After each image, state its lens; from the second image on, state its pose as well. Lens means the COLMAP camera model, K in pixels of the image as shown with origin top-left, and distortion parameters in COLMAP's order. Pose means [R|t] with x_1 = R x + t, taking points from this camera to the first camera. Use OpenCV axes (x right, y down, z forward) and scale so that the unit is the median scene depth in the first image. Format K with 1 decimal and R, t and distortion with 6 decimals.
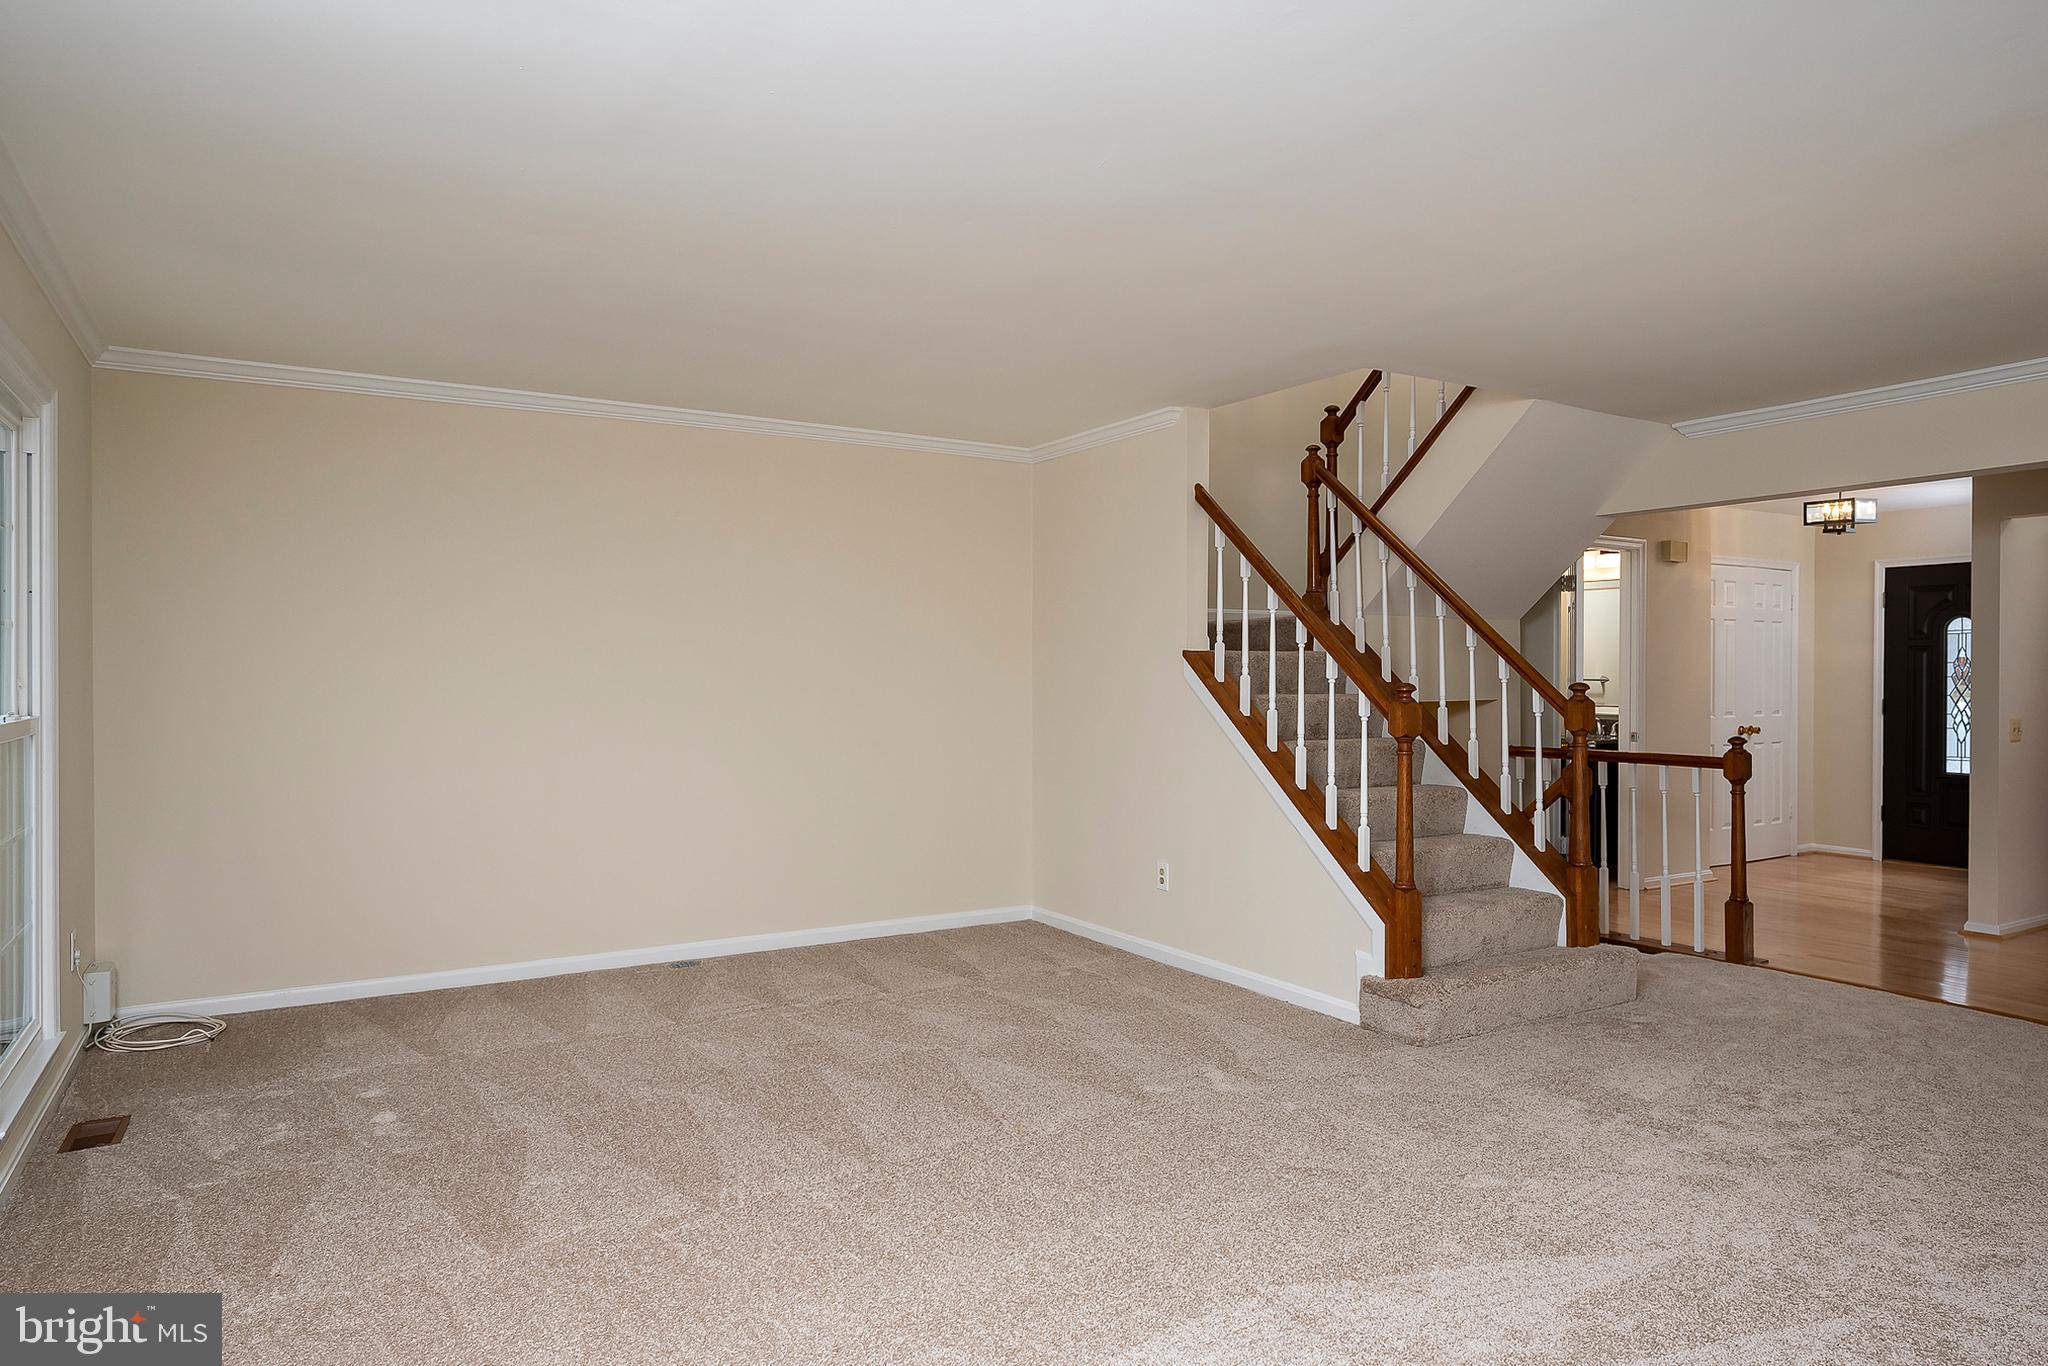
lens RADIAL K [[1246.6, 0, 1024.0], [0, 1246.6, 683.0], [0, 0, 1]] dist [-0.000276, -0.000397]
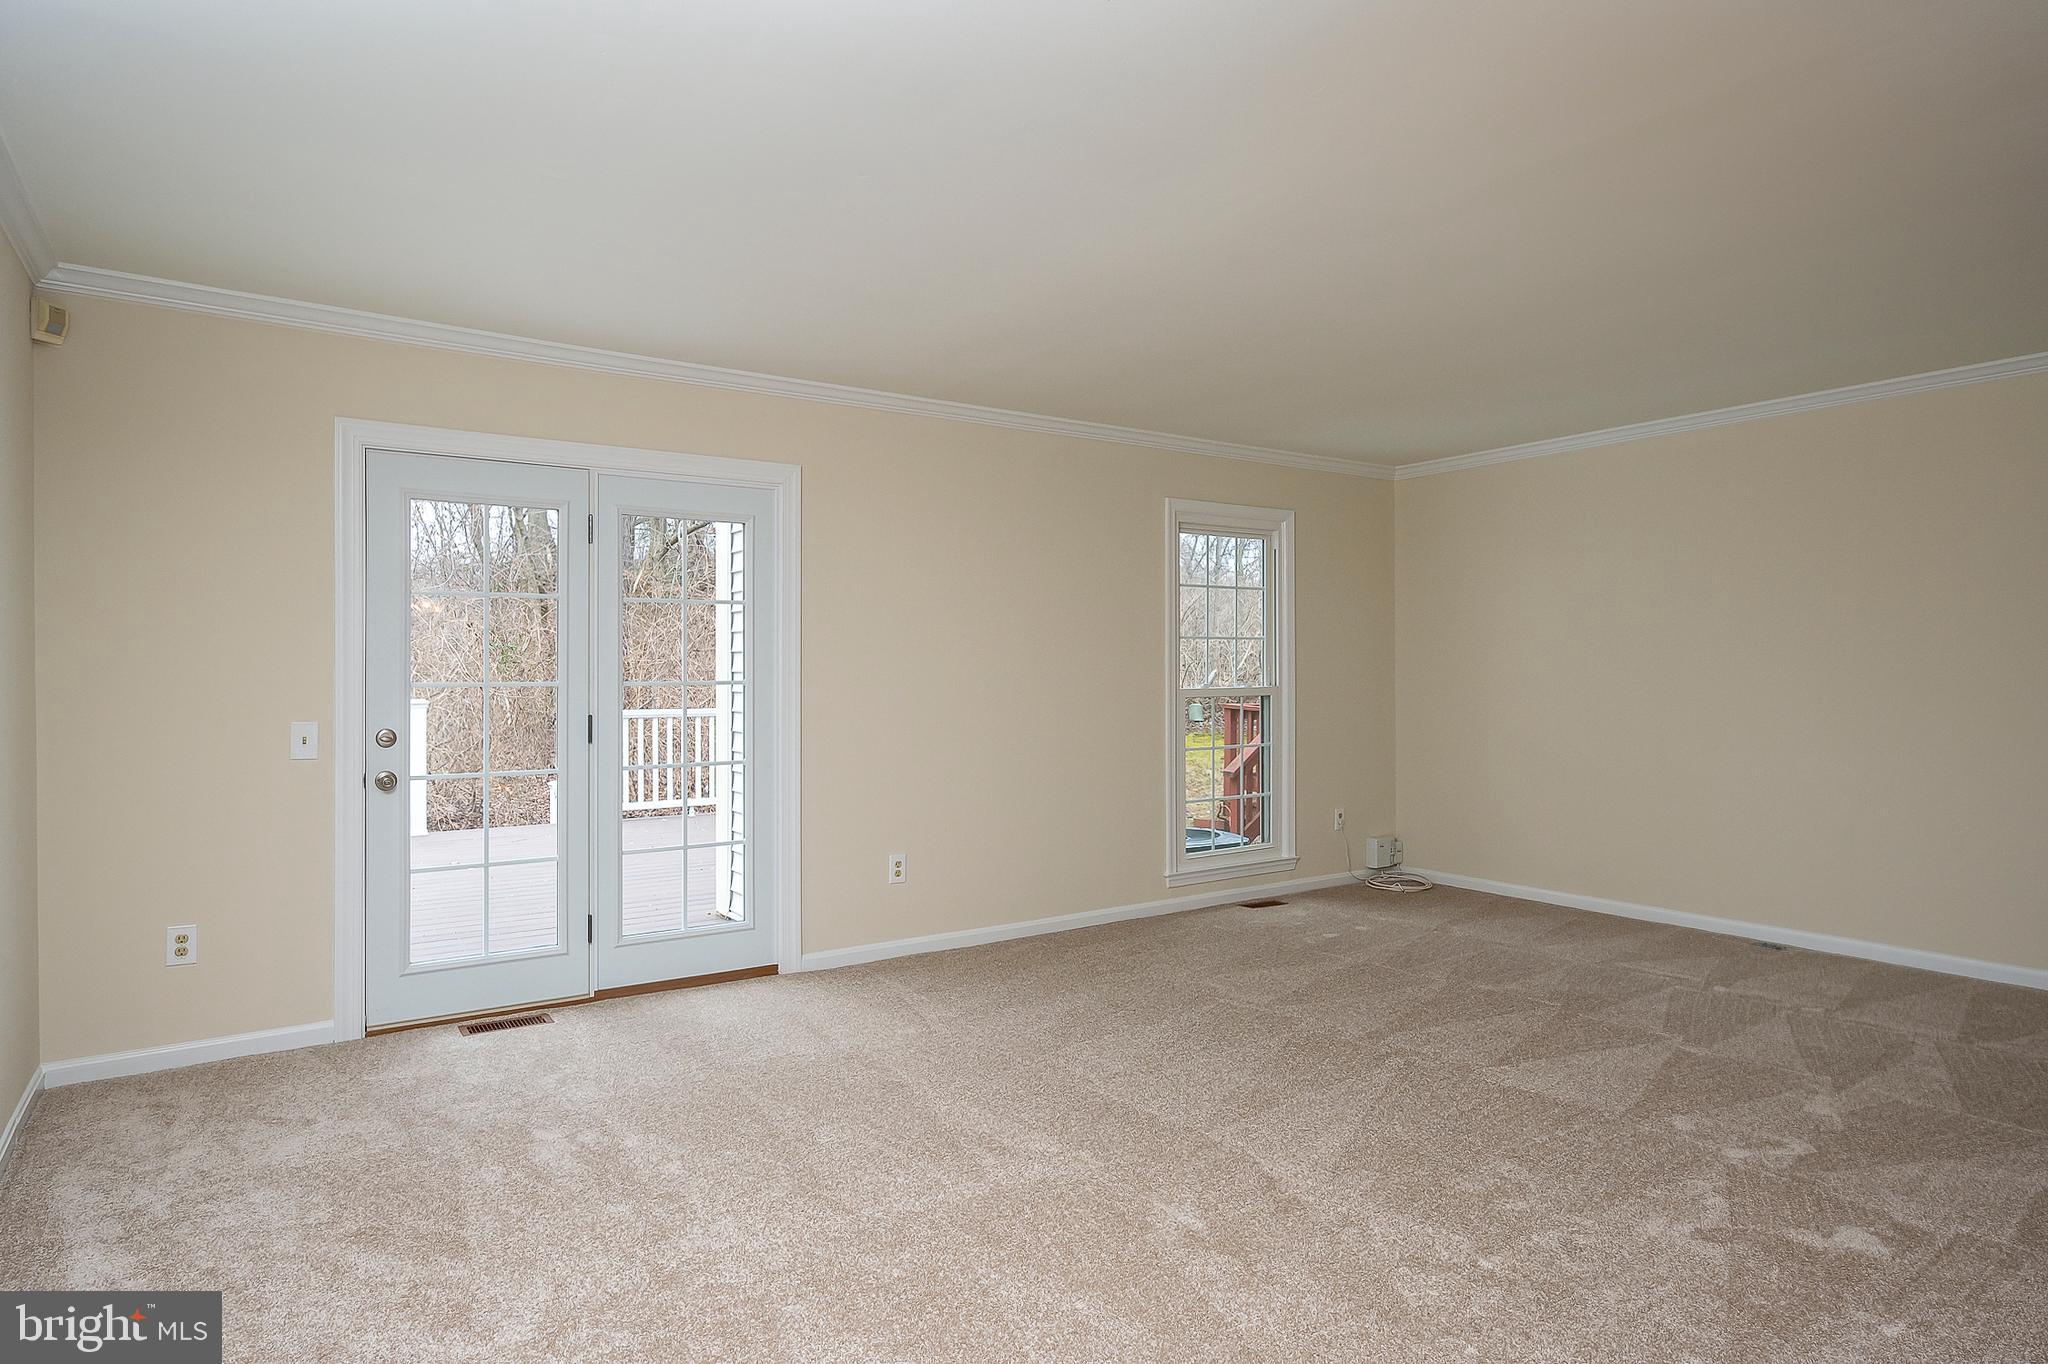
lens RADIAL K [[1135.4, 0, 1024.0], [0, 1135.4, 682.0], [0, 0, 1]] dist [-0.000621, -0.000160]
pose [[0.063573, 0.009035, -0.997936, 0.713106], [-0.000558, 0.999959, 0.009018, -0.005147], [0.997977, -0.000016, 0.063575, 0.361579]]
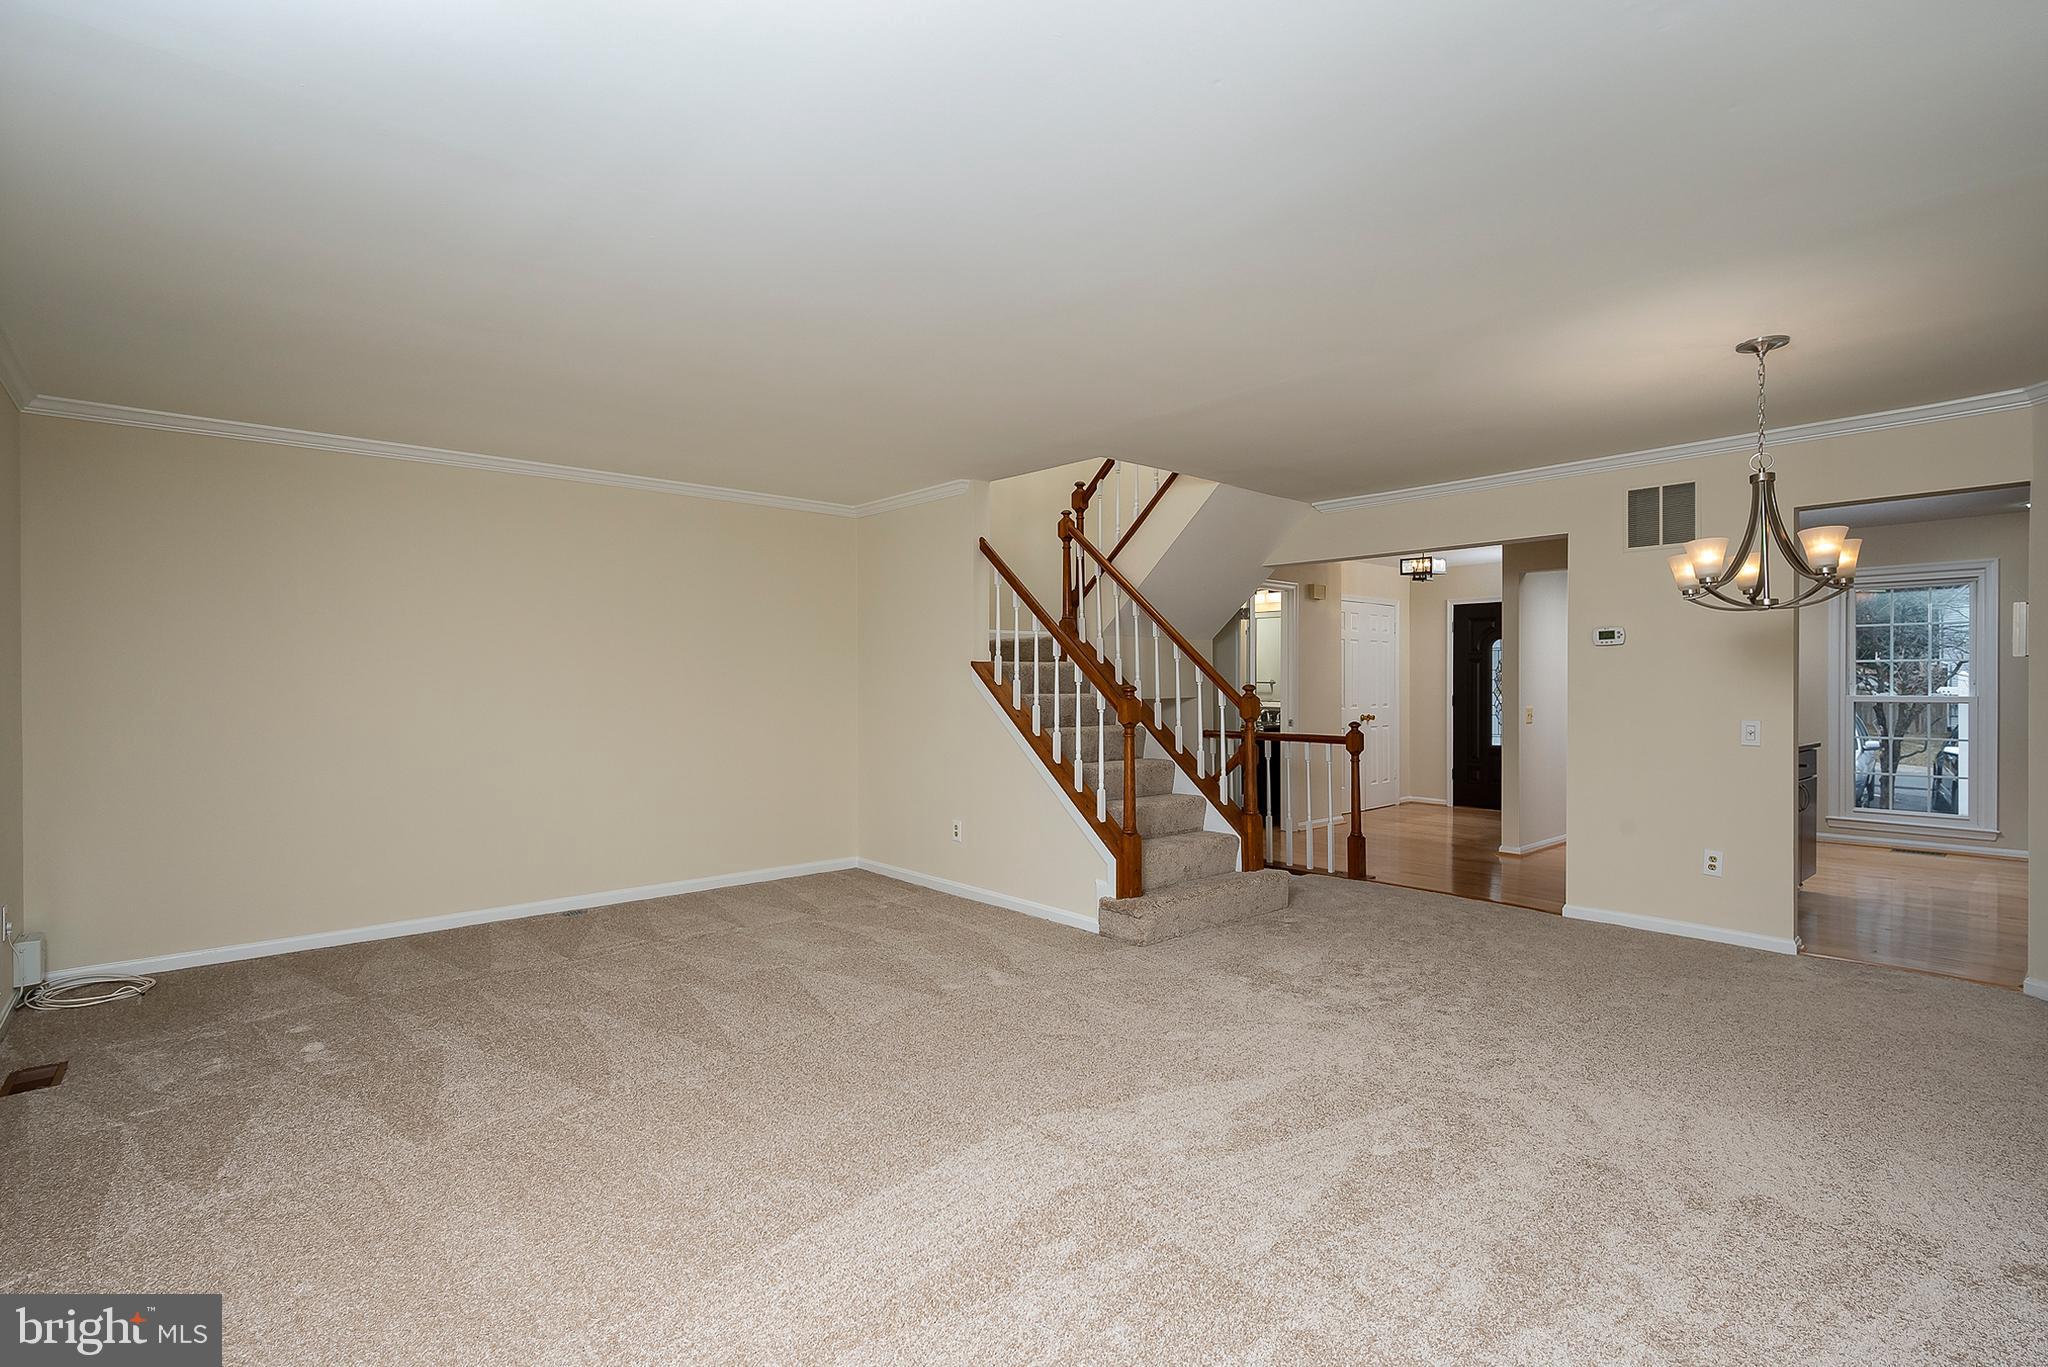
lens RADIAL K [[957.7, 0, 1024.0], [0, 957.7, 683.5], [0, 0, 1]] dist [0.000773, 0.000122]
pose [[0.984098, -0.002730, 0.177605, 0.000626], [0.003177, 0.999992, -0.002233, 0.000193], [-0.177598, 0.002761, 0.984099, -0.027566]]
